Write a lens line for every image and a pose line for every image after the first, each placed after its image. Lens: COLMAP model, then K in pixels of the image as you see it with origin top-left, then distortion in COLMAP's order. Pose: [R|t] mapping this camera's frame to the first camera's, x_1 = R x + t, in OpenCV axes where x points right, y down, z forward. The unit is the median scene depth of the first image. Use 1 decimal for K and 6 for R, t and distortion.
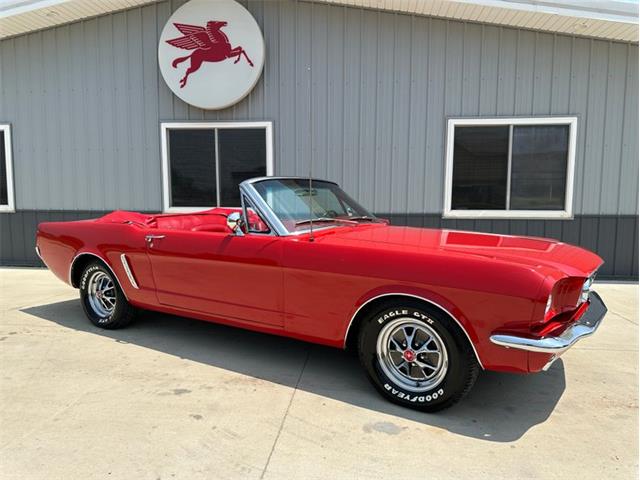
lens RADIAL K [[453.3, 0, 323.9], [0, 453.3, 242.9], [0, 0, 1]] dist [0.046261, -0.062221]
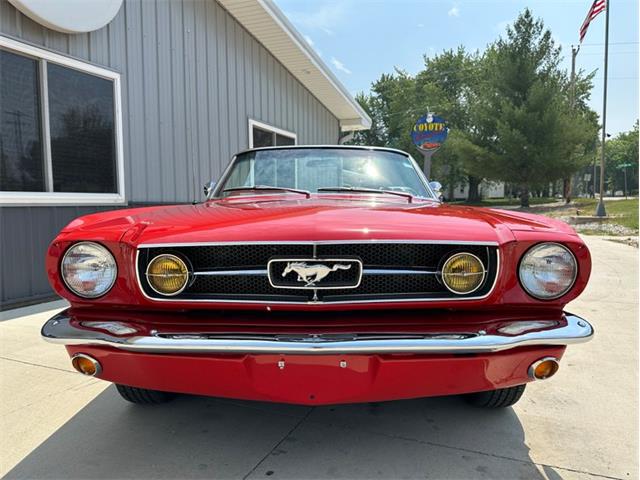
lens RADIAL K [[453.3, 0, 321.4], [0, 453.3, 237.1], [0, 0, 1]] dist [0.046261, -0.062221]
pose [[0.276888, -0.069537, 0.958383, -0.775278], [0.096067, 0.994384, 0.044394, -0.014255], [-0.956088, 0.079777, 0.282013, 0.542987]]
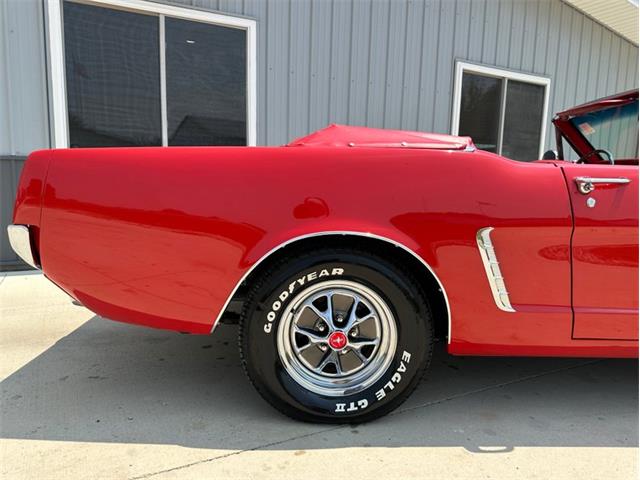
lens RADIAL K [[453.3, 0, 317.9], [0, 453.3, 239.9], [0, 0, 1]] dist [0.046261, -0.062221]
pose [[0.826674, -0.055745, 0.559913, -0.442913], [0.026469, 0.997831, 0.060266, 0.003582], [-0.562058, -0.035000, 0.826357, 0.433224]]
